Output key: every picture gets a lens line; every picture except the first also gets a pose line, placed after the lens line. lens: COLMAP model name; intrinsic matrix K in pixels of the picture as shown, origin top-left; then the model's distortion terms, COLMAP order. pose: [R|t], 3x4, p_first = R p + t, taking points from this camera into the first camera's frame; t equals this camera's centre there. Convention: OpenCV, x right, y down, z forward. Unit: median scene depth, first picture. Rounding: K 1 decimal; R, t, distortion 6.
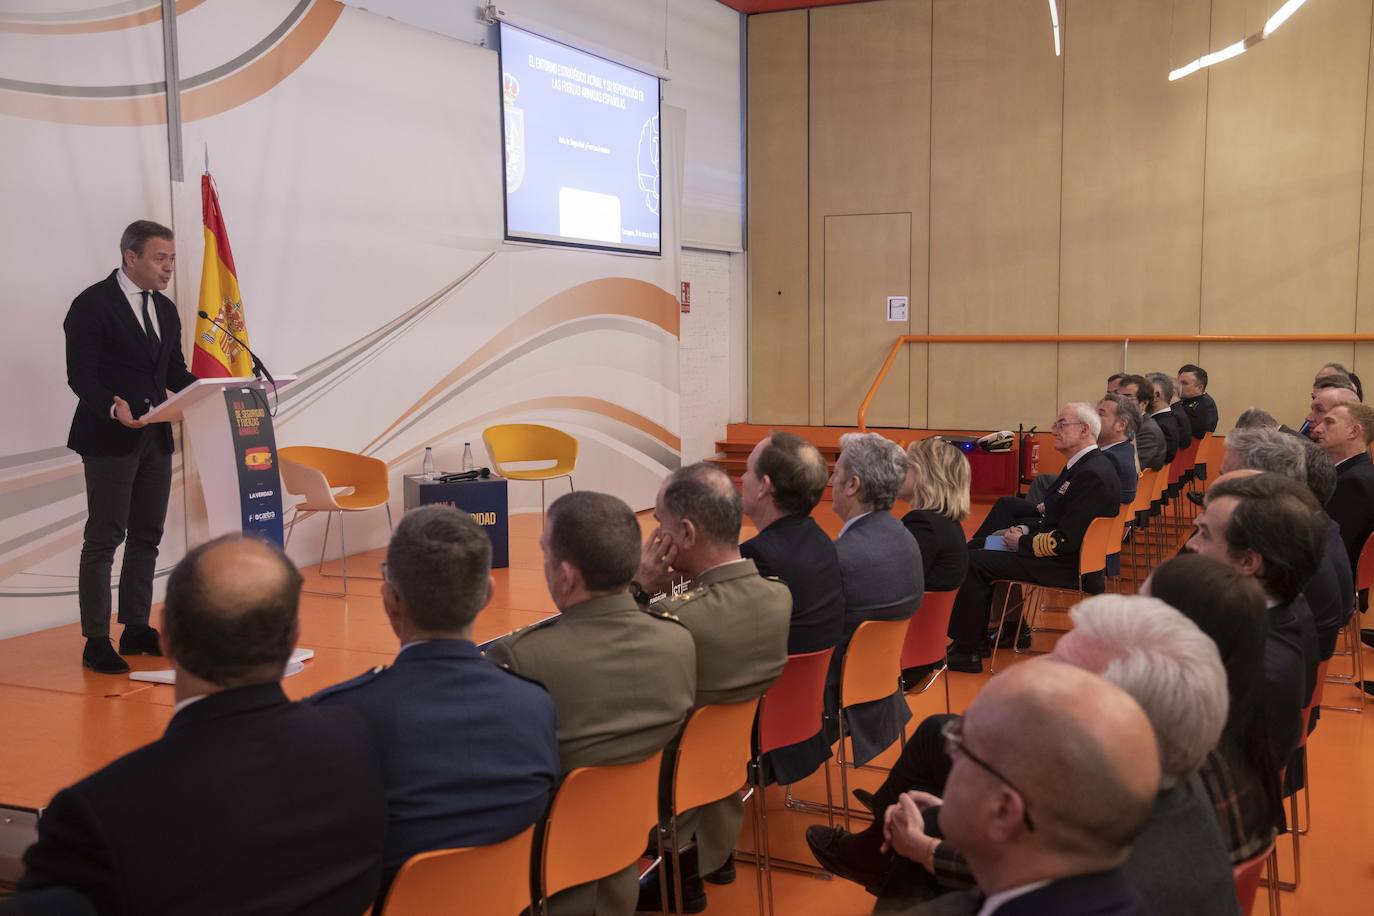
lens RADIAL K [[1384.5, 0, 687.0], [0, 1384.5, 458.0], [0, 0, 1]] dist [-0.002742, 0.012465]
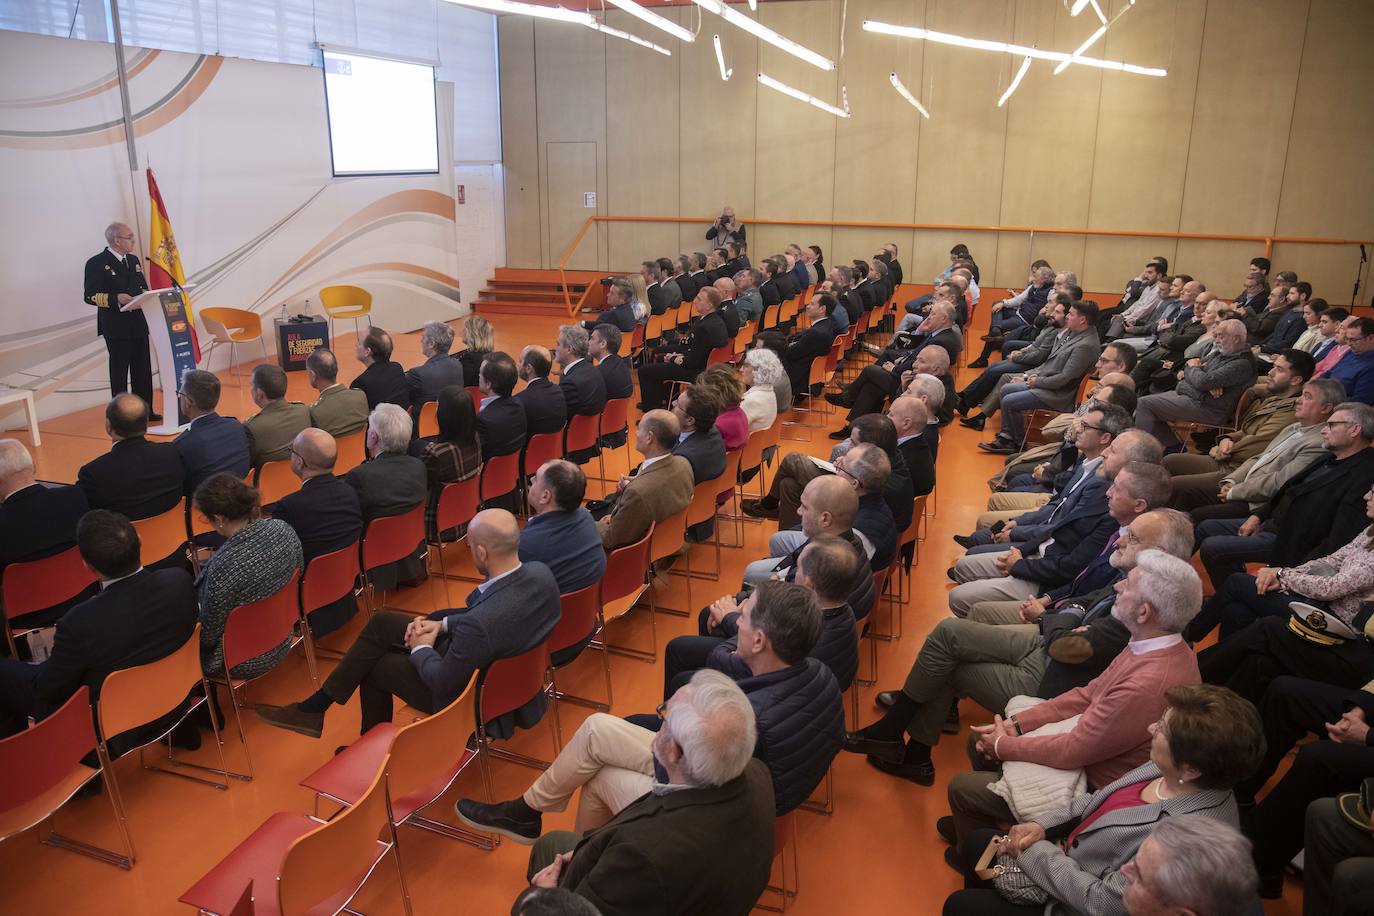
lens RADIAL K [[963.8, 0, 687.0], [0, 963.8, 458.0], [0, 0, 1]] dist [-0.095255, 0.005181]
pose [[0.991419, -0.031342, 0.126913, 0.199012], [0.004728, 0.978795, 0.204790, -0.067936], [-0.130640, -0.202433, 0.970543, -0.385194]]
